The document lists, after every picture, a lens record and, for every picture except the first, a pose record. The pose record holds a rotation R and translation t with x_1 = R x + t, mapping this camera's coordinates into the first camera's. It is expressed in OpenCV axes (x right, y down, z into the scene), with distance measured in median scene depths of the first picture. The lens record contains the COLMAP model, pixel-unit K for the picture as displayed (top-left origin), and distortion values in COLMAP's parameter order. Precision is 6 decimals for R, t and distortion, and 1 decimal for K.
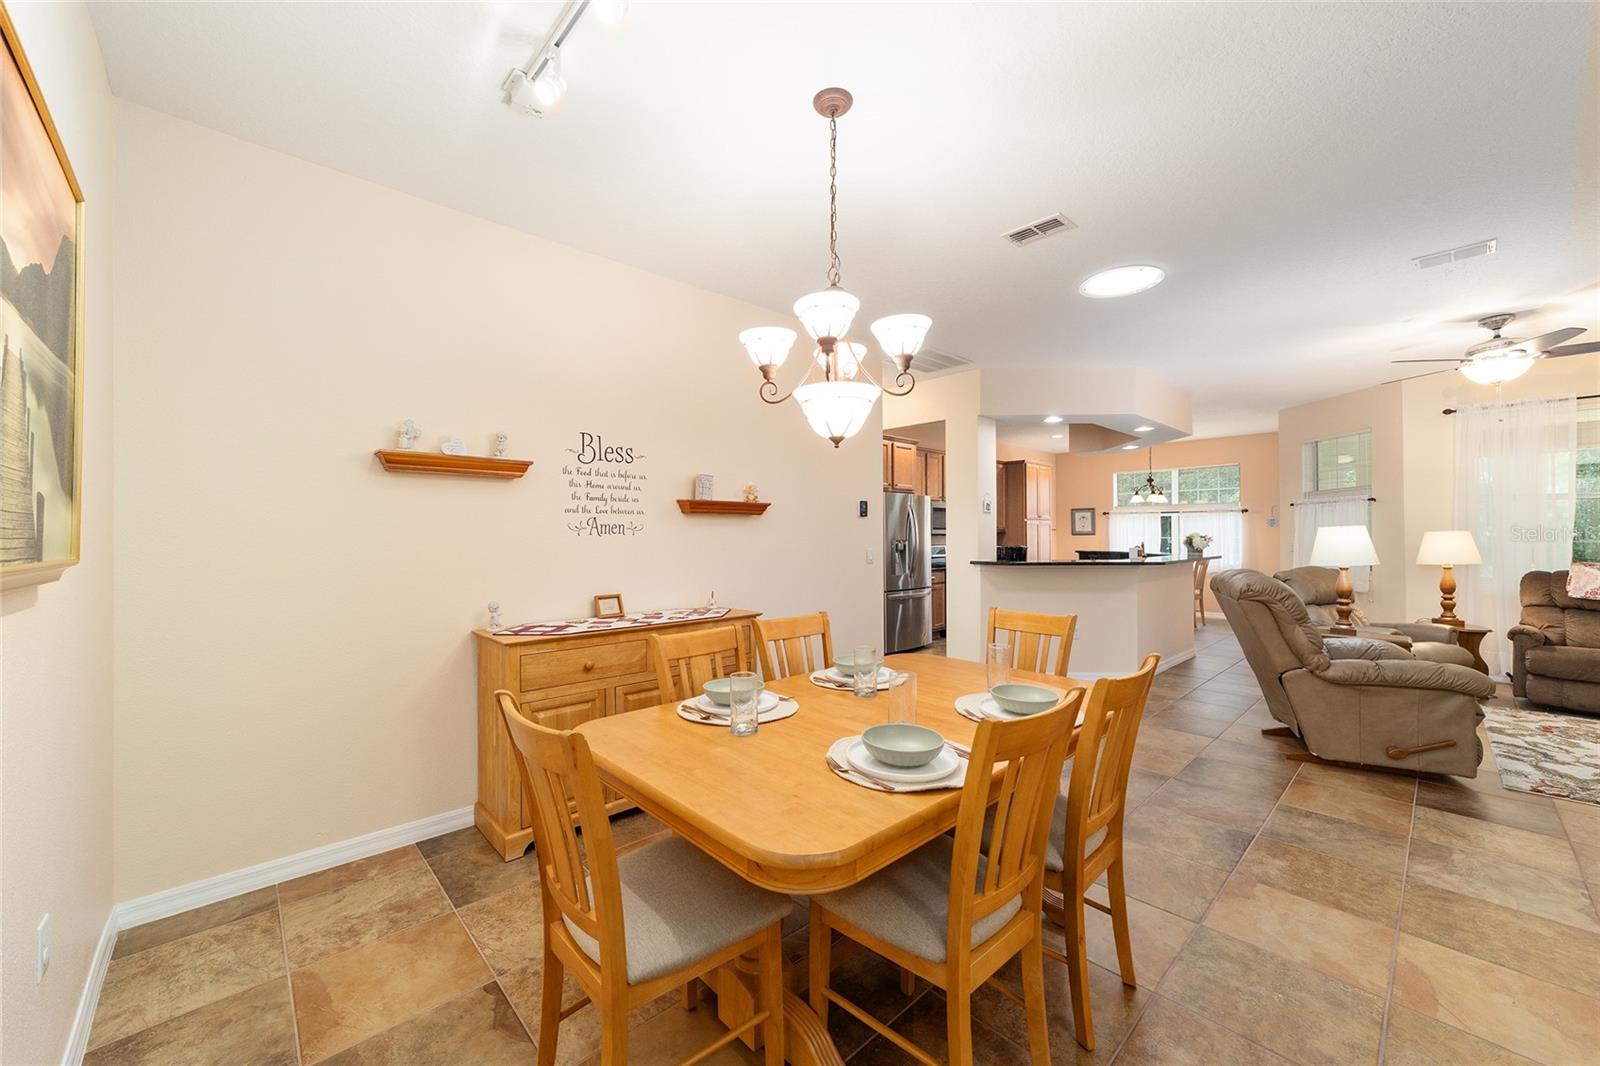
lens RADIAL K [[608.6, 0, 795.9], [0, 608.6, 528.3], [0, 0, 1]] dist [0.002872, -0.000119]
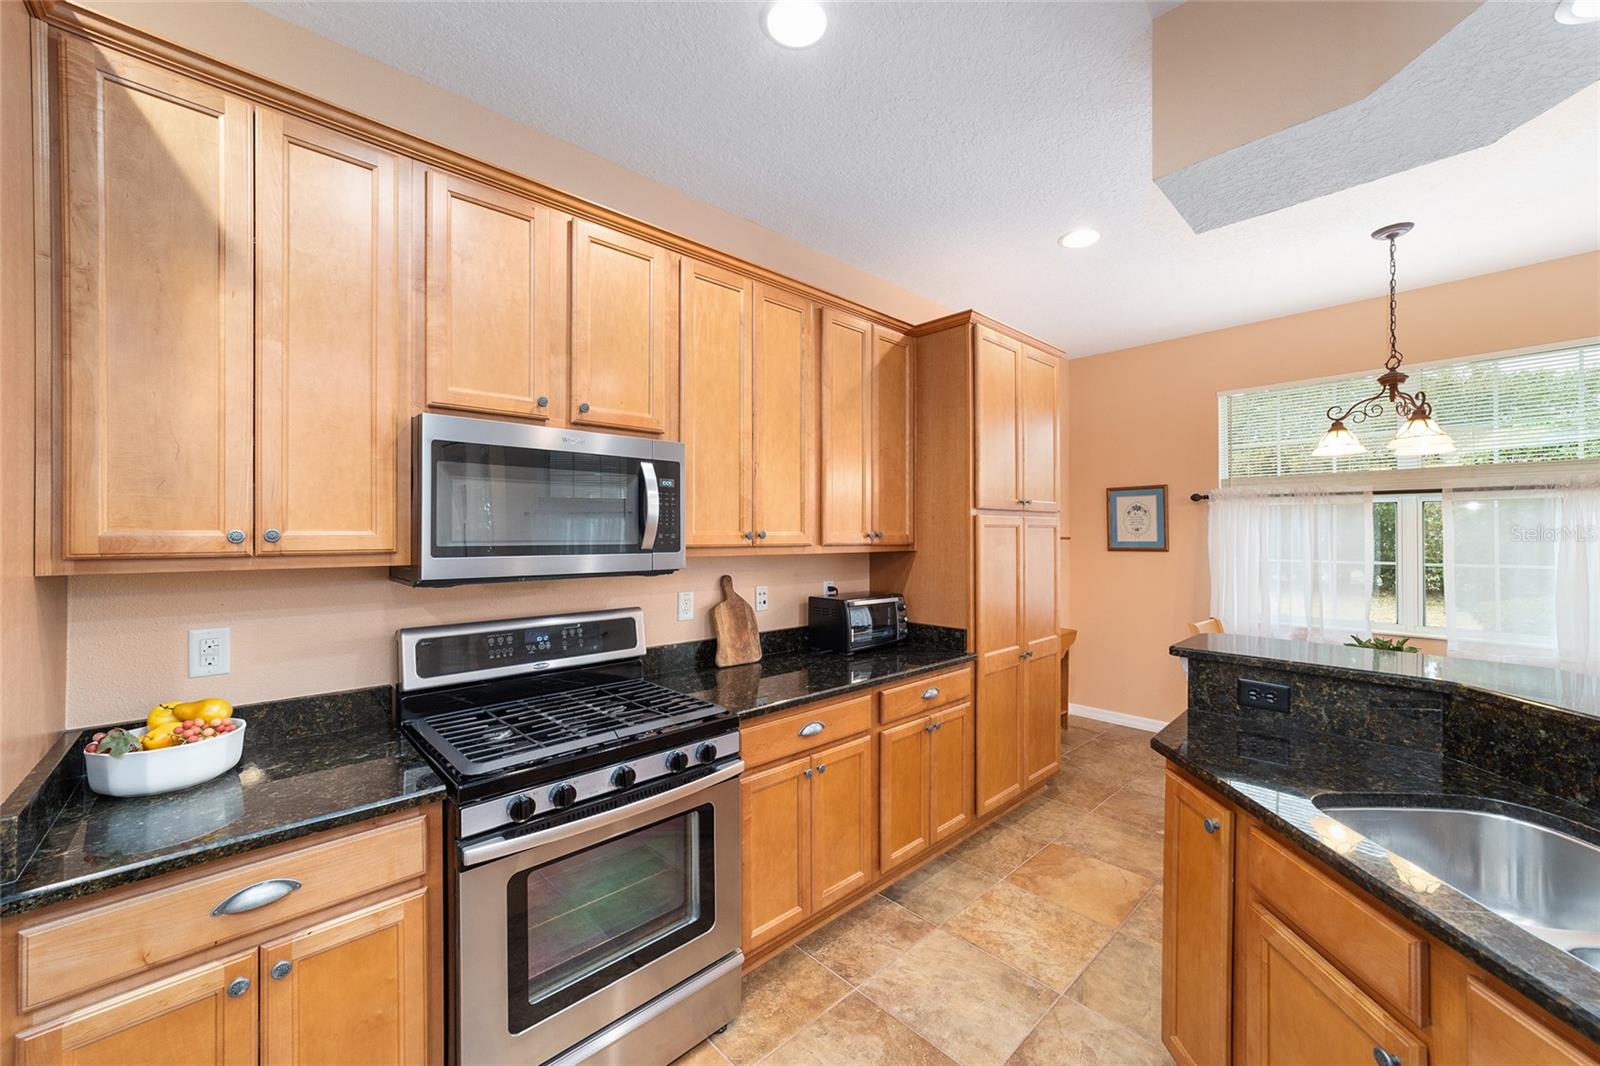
lens RADIAL K [[608.6, 0, 800.7], [0, 608.6, 533.2], [0, 0, 1]] dist [0.002872, -0.000119]
pose [[0.999990, 0.000570, -0.004476, 0.250203], [-0.000514, 0.999923, 0.012368, -0.006263], [0.004483, -0.012366, 0.999913, 0.594992]]
